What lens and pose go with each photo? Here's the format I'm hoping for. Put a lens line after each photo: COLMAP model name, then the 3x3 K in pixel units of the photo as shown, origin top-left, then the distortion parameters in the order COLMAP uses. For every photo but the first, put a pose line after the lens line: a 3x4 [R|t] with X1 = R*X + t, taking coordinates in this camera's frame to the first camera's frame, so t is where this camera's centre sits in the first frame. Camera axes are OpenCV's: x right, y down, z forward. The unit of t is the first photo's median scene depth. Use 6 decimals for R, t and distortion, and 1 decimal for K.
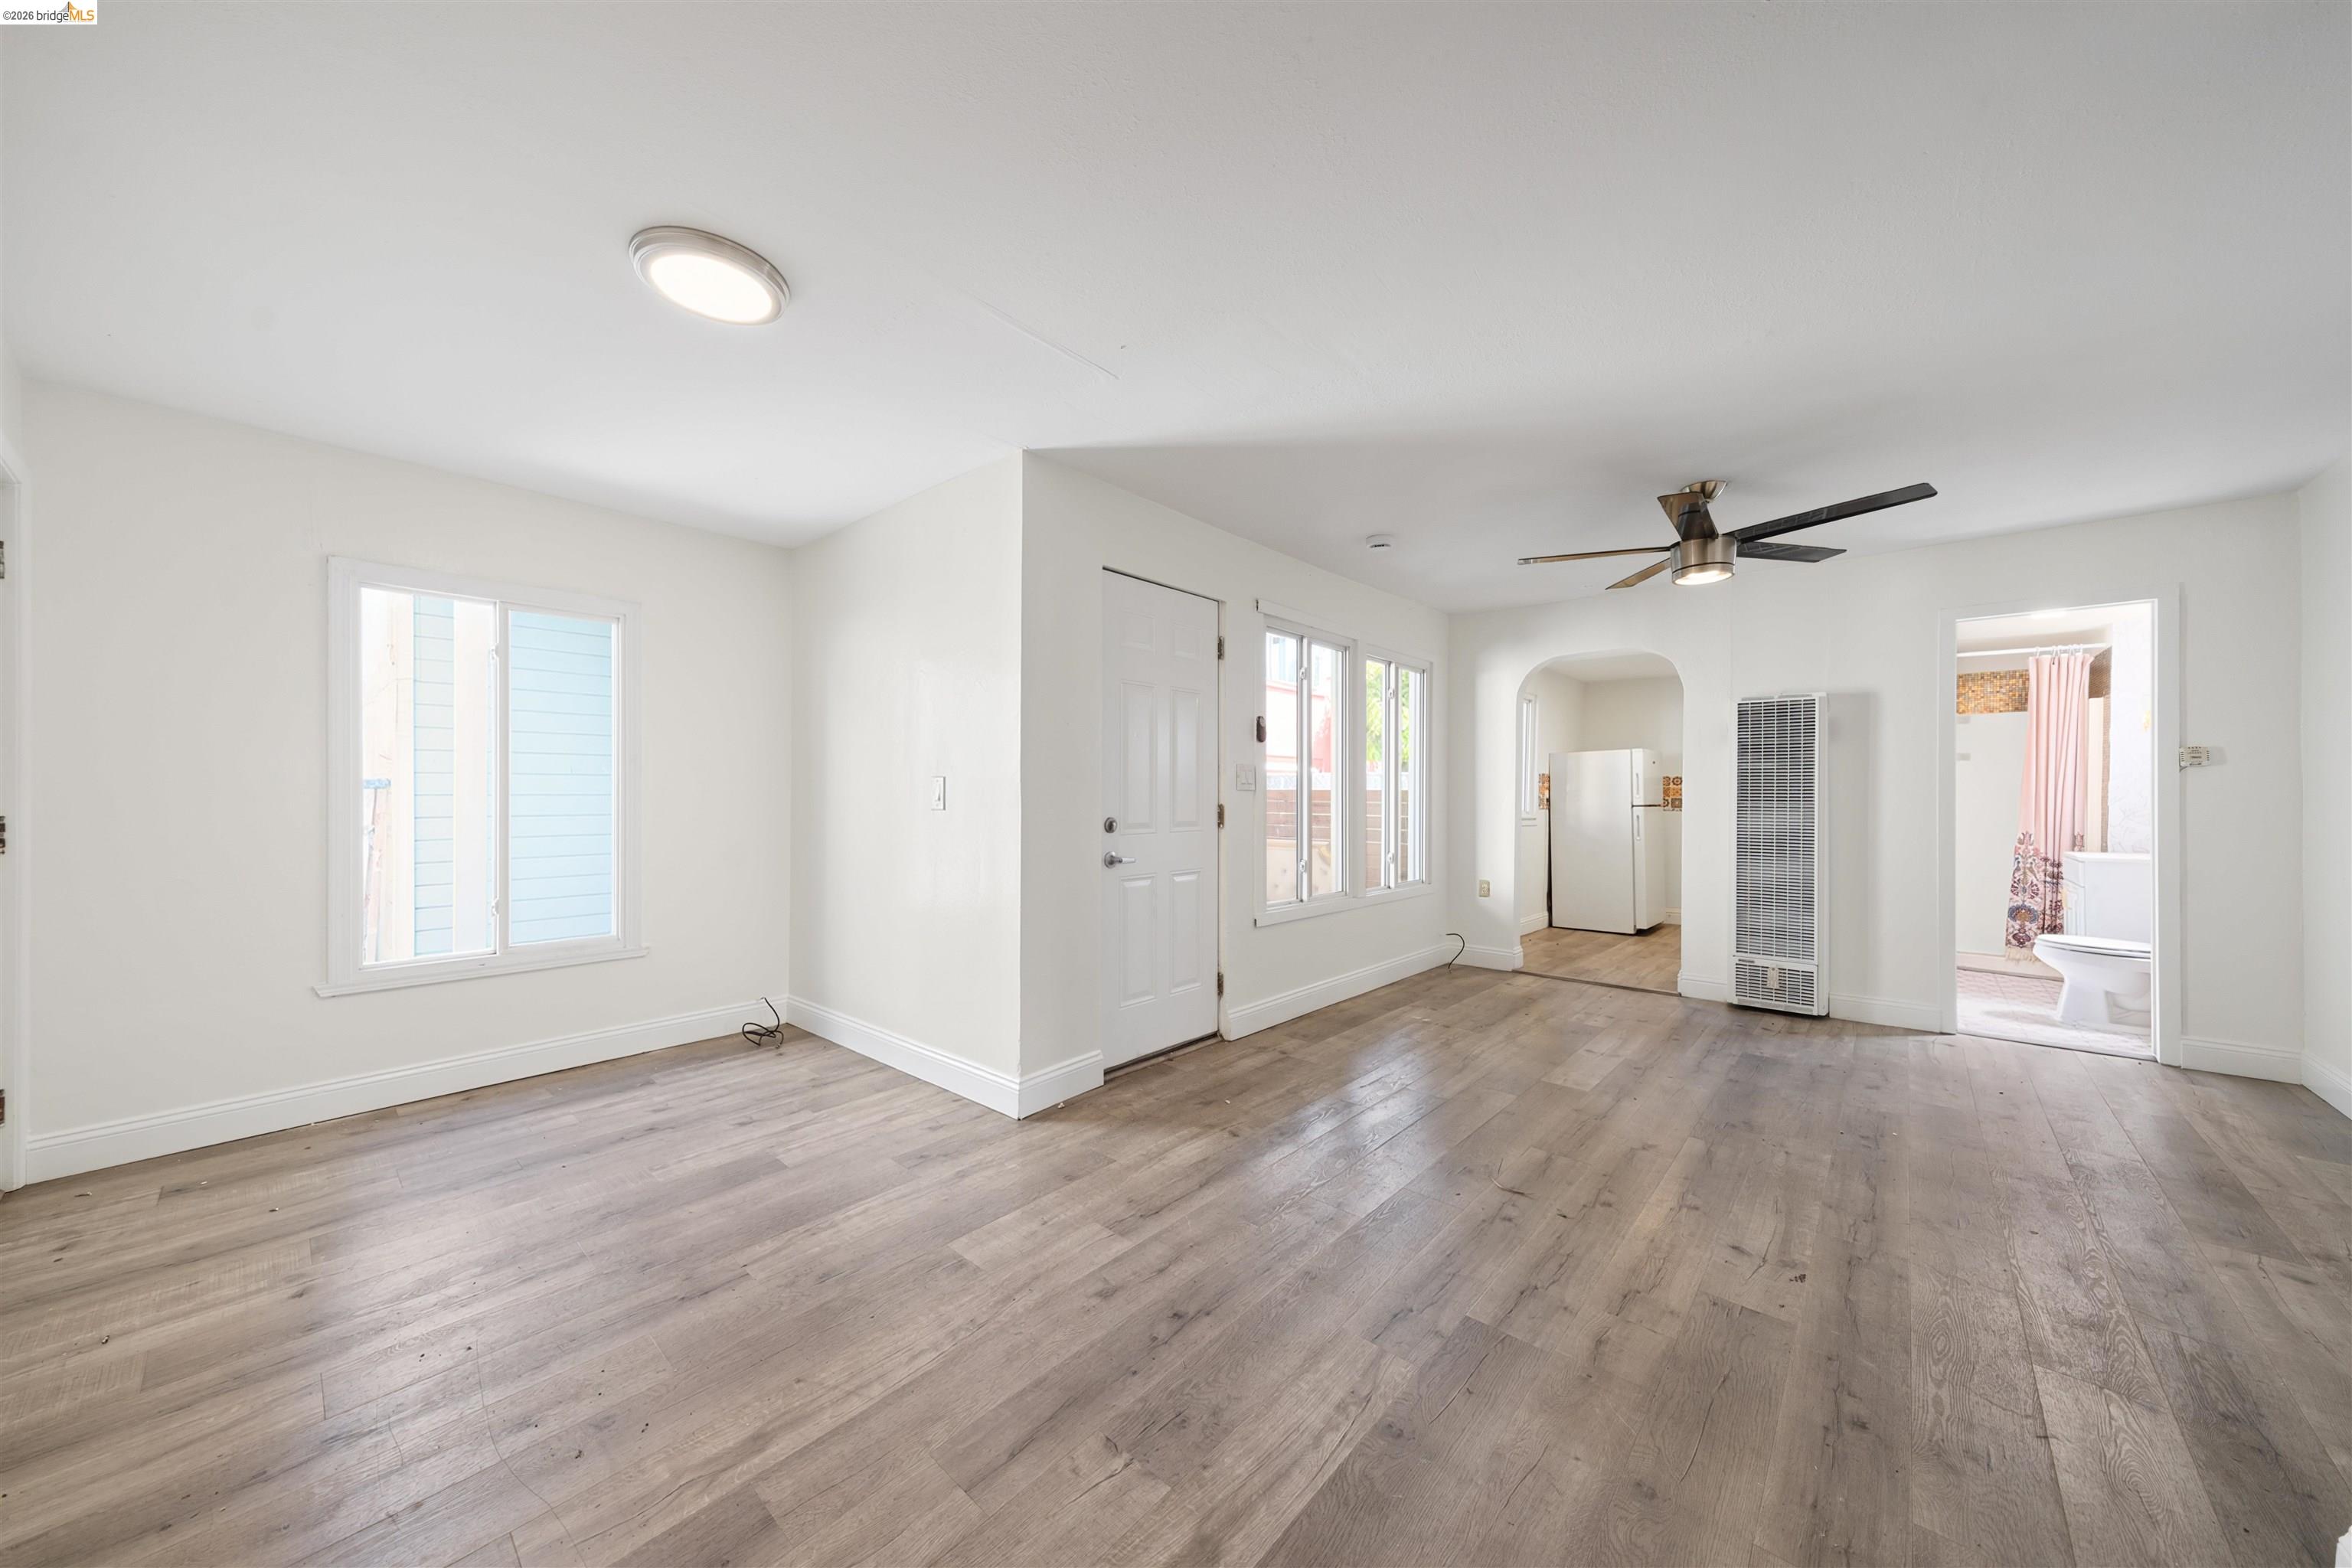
lens RADIAL K [[797.9, 0, 1161.9], [0, 797.9, 792.9], [0, 0, 1]] dist [0.001840, -0.000186]
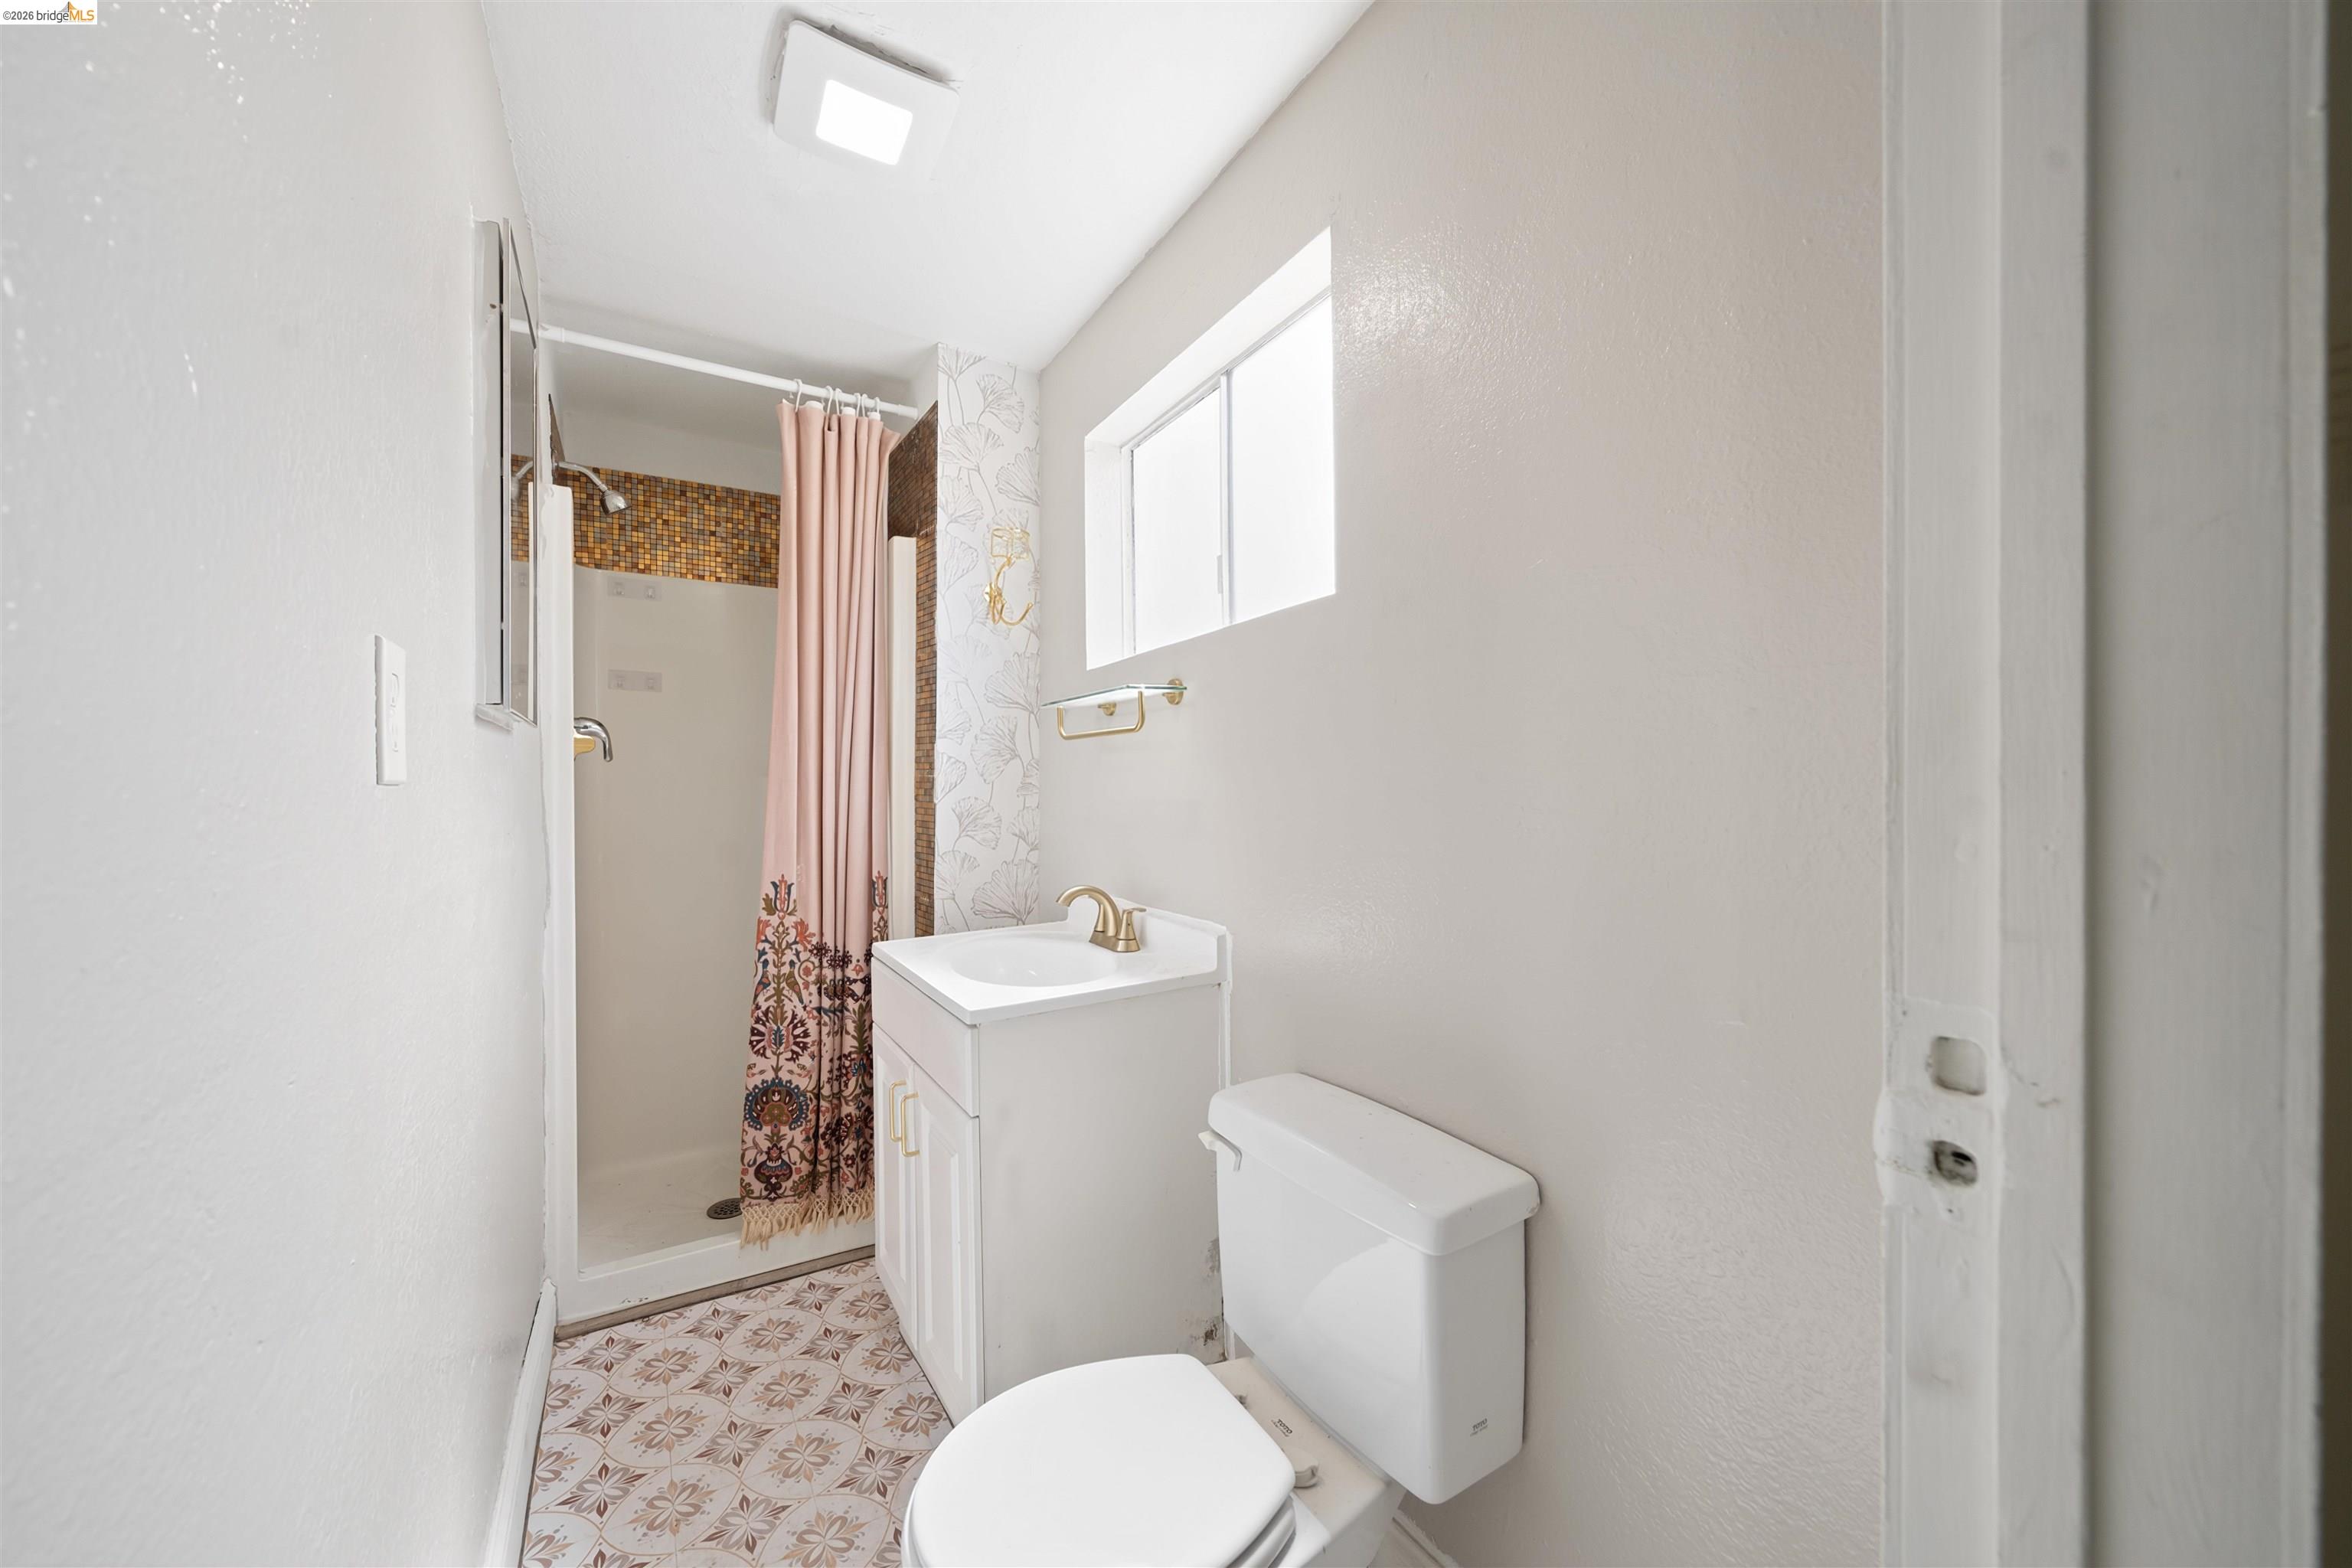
lens RADIAL K [[894.8, 0, 1190.5], [0, 894.8, 796.1], [0, 0, 1]] dist [-0.009952, 0.000042]
pose [[0.256280, -0.005625, 0.966586, 0.736119], [0.006662, 0.999970, 0.004053, 0.011235], [-0.966580, 0.005400, 0.256310, 0.714528]]
